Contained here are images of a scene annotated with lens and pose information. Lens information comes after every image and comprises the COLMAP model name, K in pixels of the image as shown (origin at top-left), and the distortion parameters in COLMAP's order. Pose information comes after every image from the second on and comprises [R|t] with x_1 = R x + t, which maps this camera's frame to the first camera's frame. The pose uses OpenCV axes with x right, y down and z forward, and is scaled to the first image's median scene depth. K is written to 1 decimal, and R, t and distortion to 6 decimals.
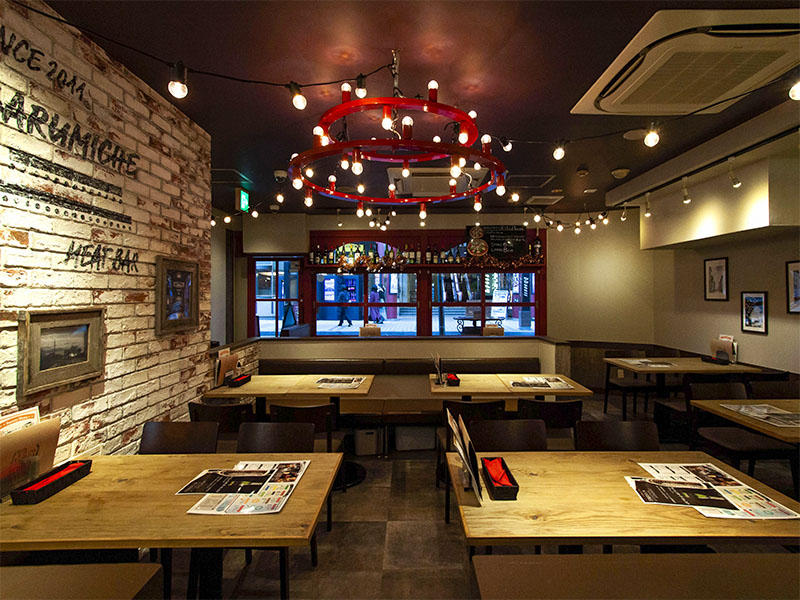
lens RADIAL K [[440.8, 0, 414.8], [0, 440.8, 298.7], [0, 0, 1]] dist [0.006602, 0.001649]
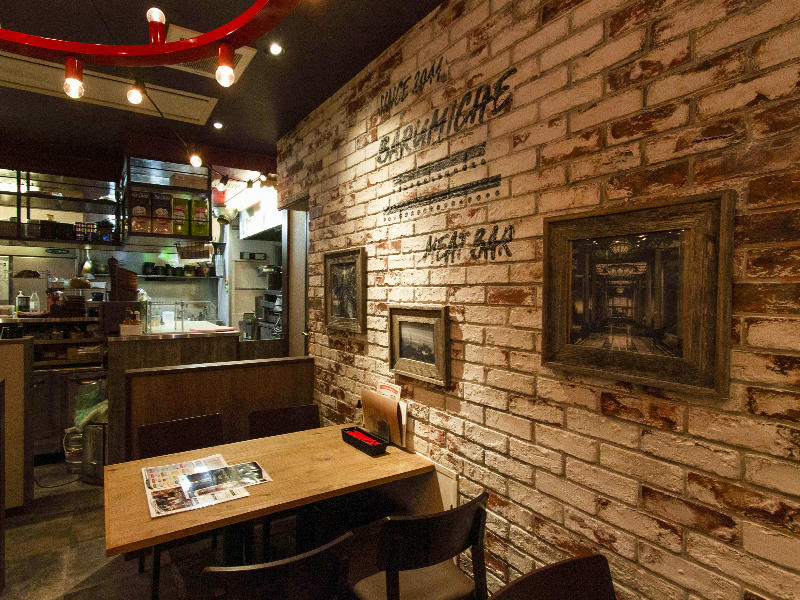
lens RADIAL K [[451.9, 0, 389.6], [0, 451.9, 305.2], [0, 0, 1]] dist [0.002791, 0.001401]
pose [[-0.849336, 0.002141, -0.527849, -0.159952], [-0.018080, 0.999287, 0.033145, -0.010130], [0.527544, 0.037695, -0.848691, 1.647691]]
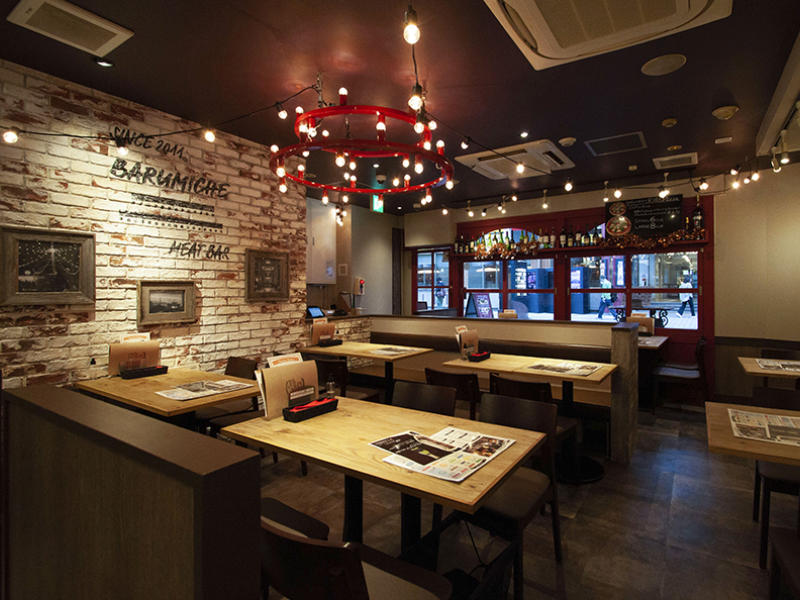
lens RADIAL K [[434.0, 0, 400.0], [0, 434.0, 300.0], [0, 0, 1]] dist [-0.015765, 0.000104]
pose [[0.816825, 0.013561, -0.576726, 0.836514], [-0.005714, 0.999865, 0.015418, 0.062065], [0.576857, -0.009299, 0.816792, 0.121600]]
